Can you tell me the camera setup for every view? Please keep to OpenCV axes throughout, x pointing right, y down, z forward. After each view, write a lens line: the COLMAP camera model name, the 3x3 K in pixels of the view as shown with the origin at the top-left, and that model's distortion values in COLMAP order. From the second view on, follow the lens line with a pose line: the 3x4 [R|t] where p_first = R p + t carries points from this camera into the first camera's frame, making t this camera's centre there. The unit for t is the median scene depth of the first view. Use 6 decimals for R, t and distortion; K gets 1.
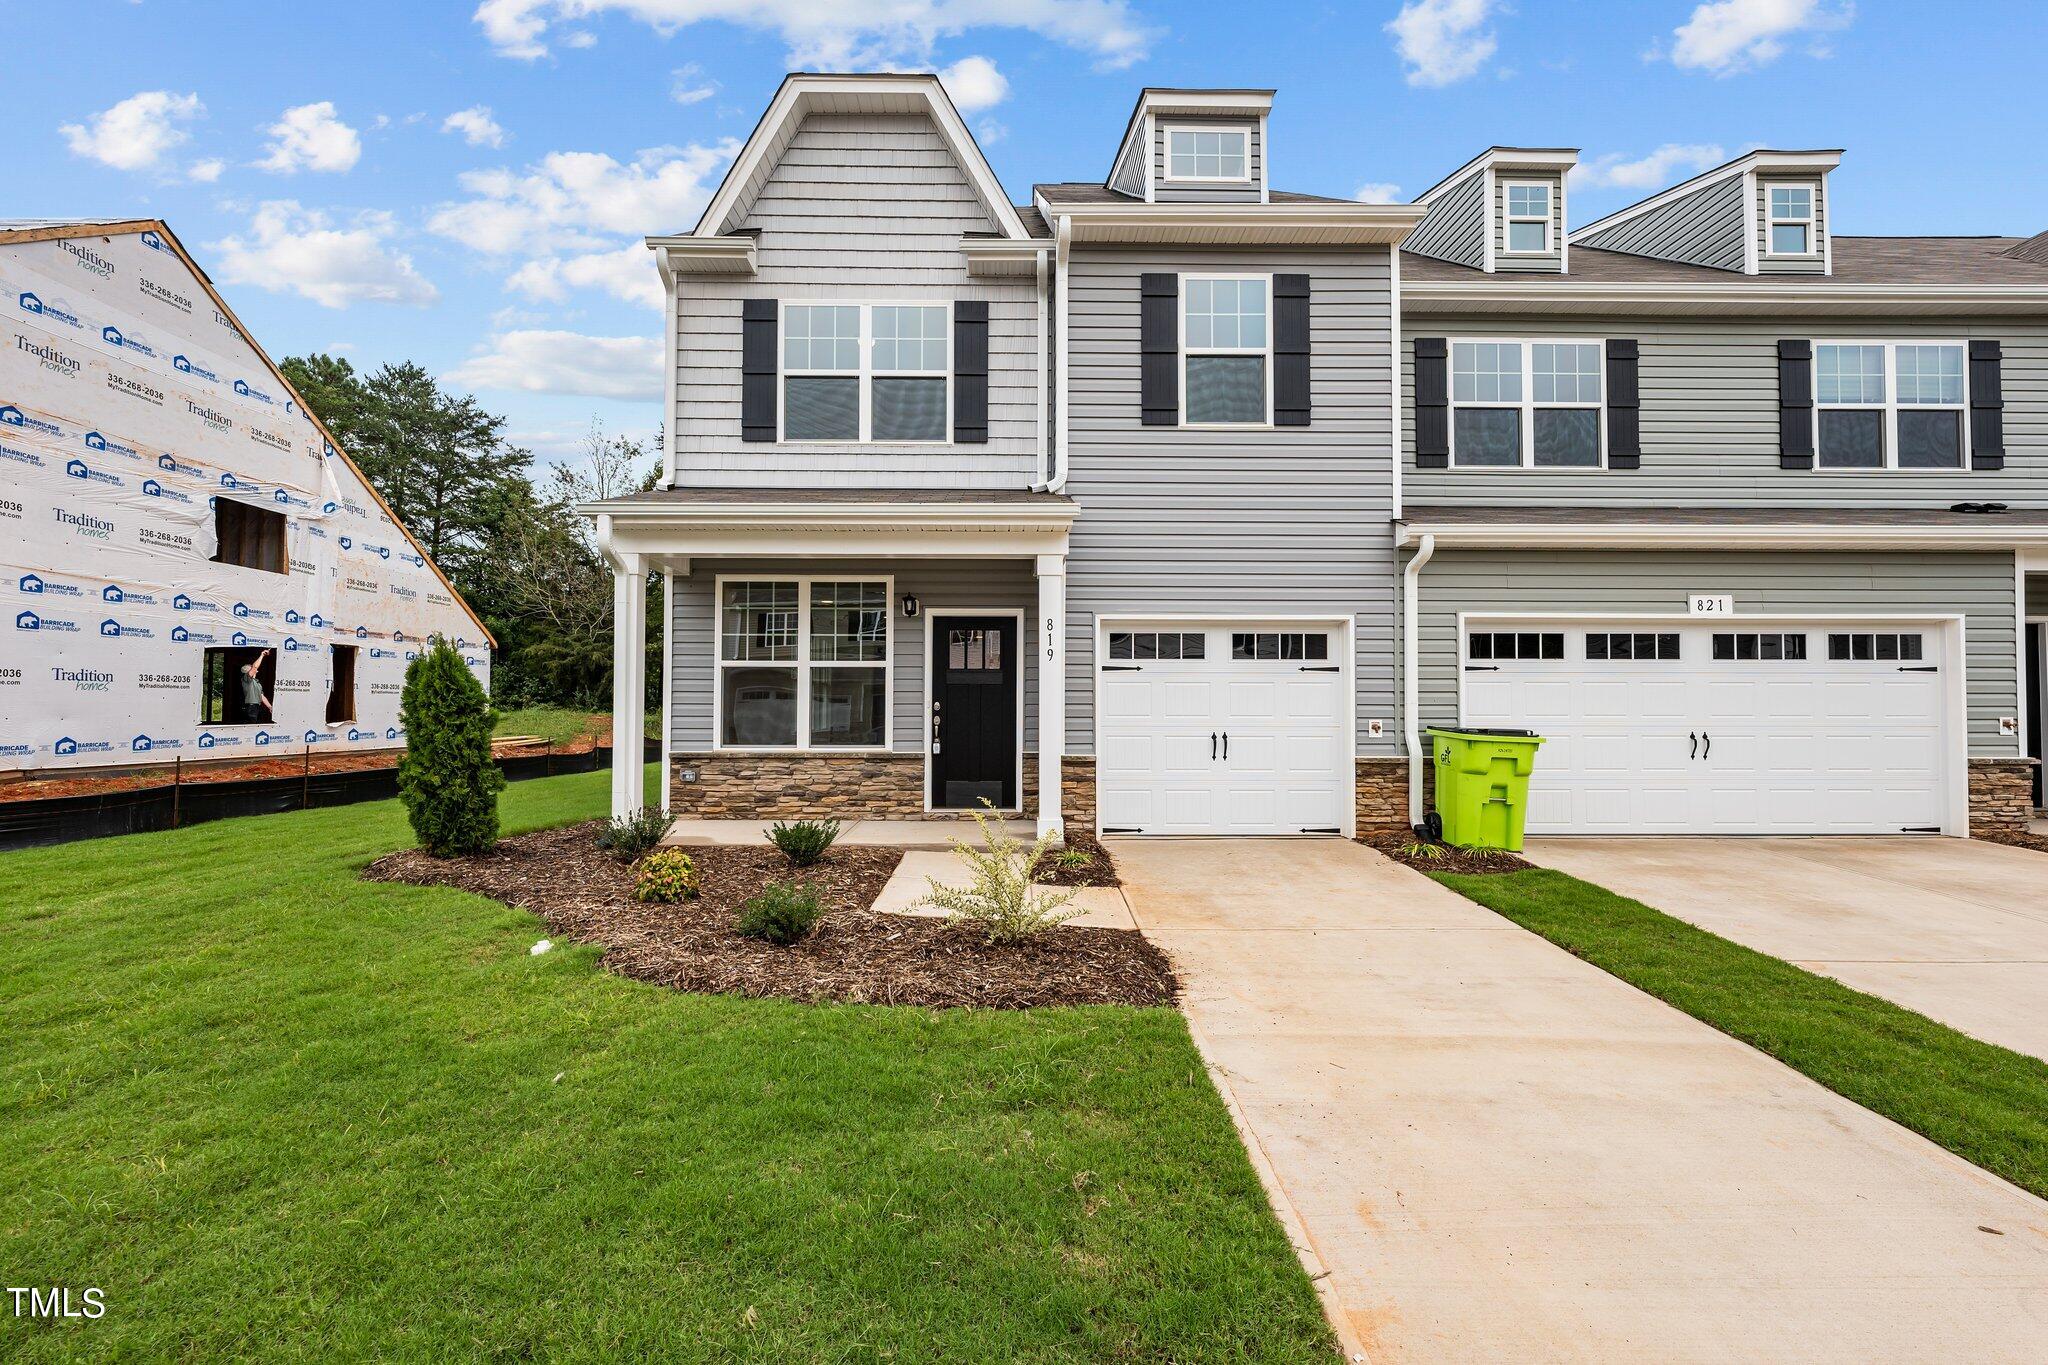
lens RADIAL K [[850.3, 0, 1025.7], [0, 850.3, 689.5], [0, 0, 1]] dist [0.000448, -0.000120]
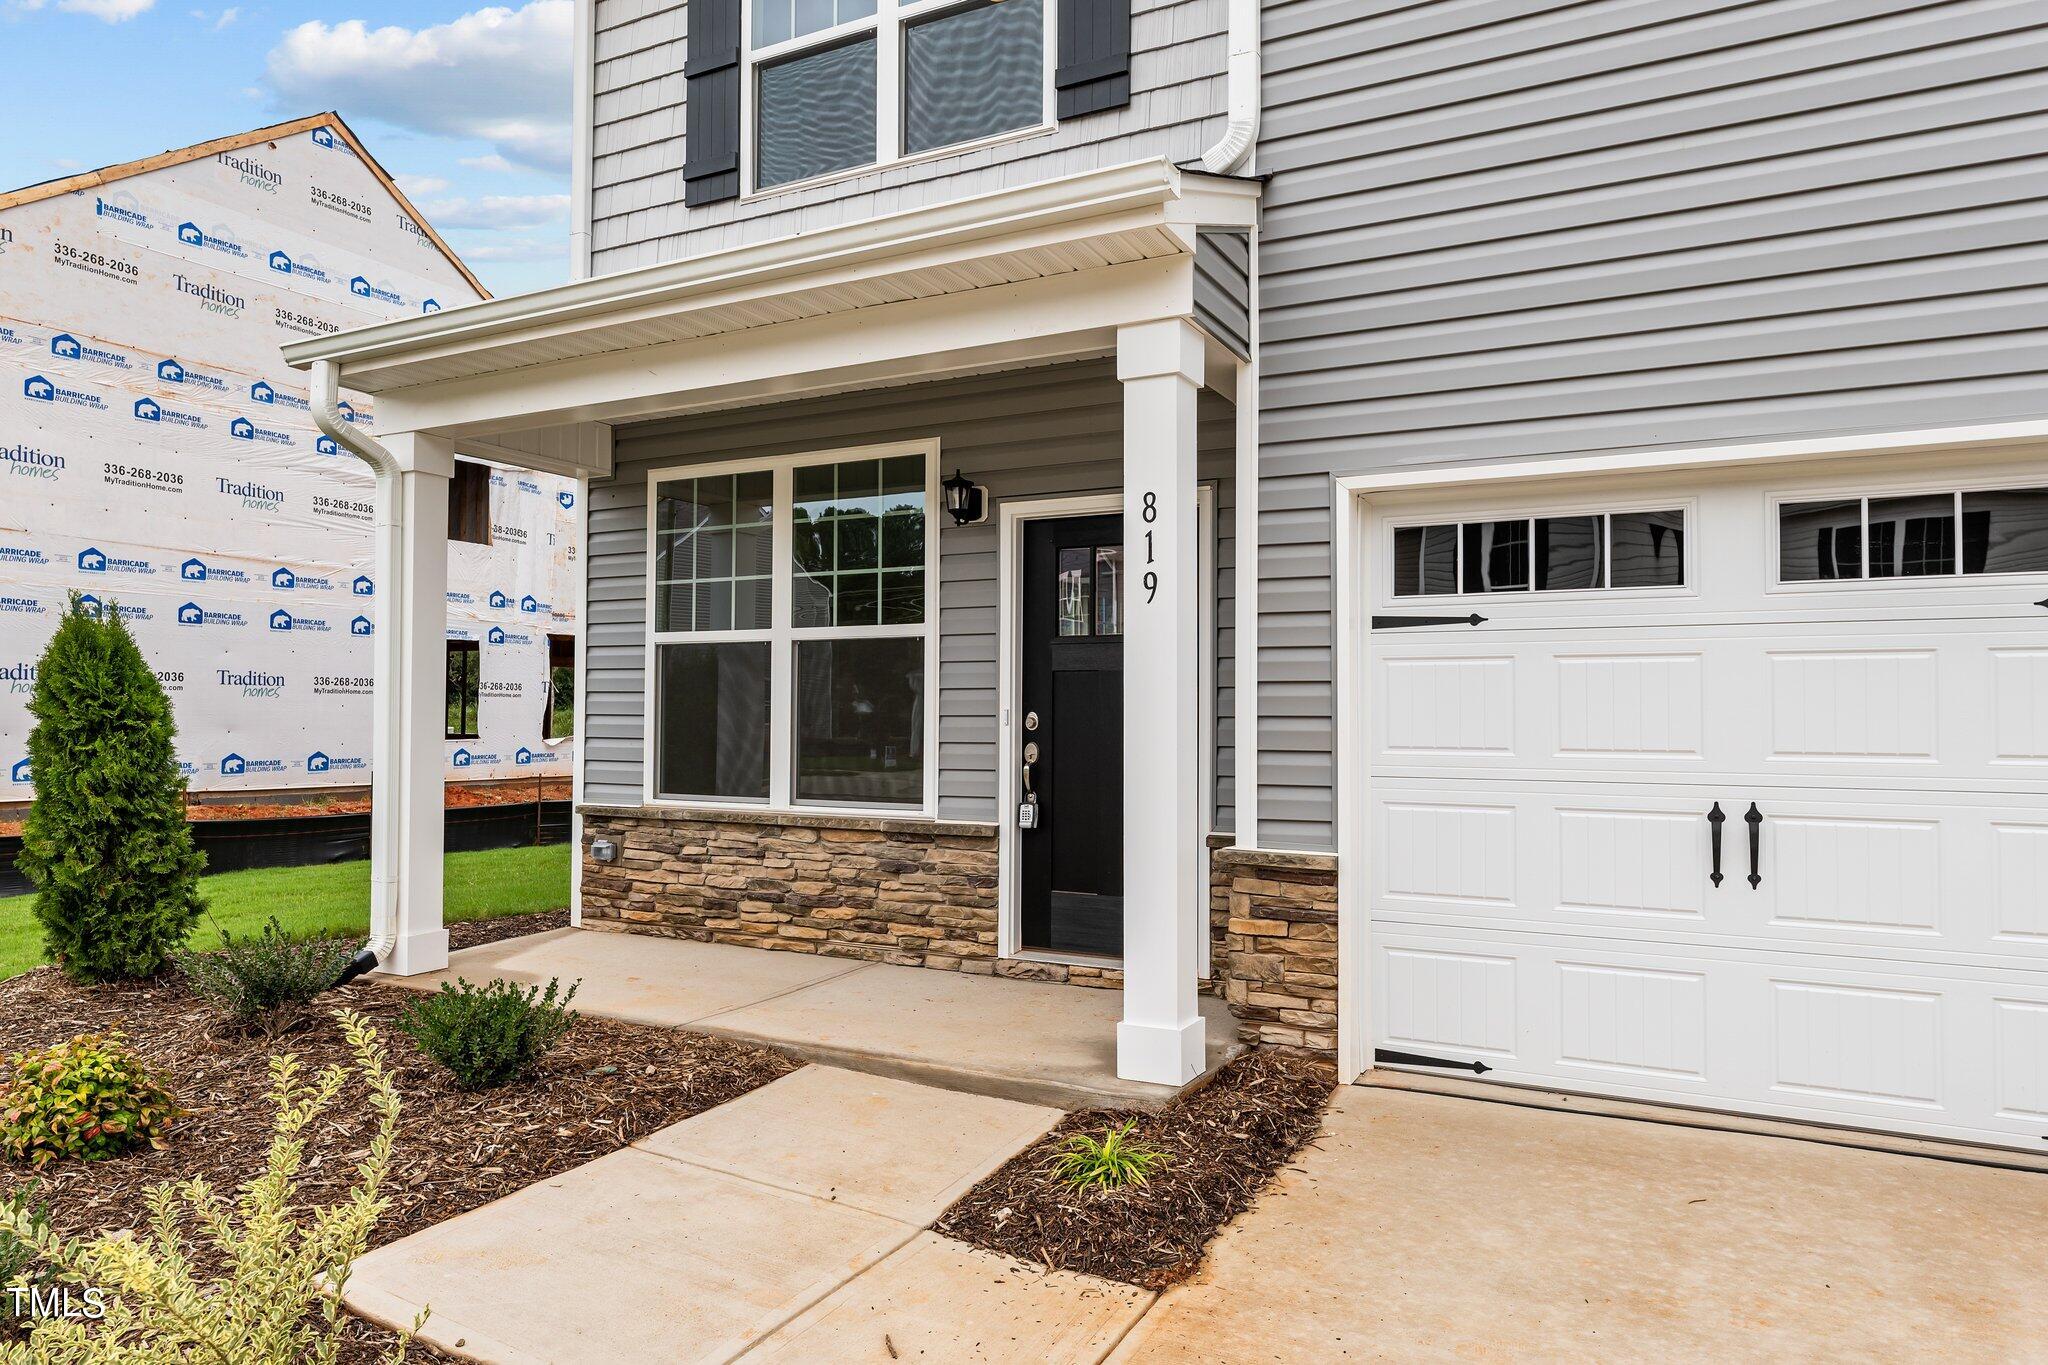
lens RADIAL K [[1288.4, 0, 1024.0], [0, 1288.4, 682.5], [0, 0, 1]] dist [0.001210, 0.002975]
pose [[0.871565, -0.011009, -0.490156, 0.225827], [0.007942, 0.999934, -0.008337, 0.005037], [0.490216, 0.003373, 0.871595, 0.410728]]
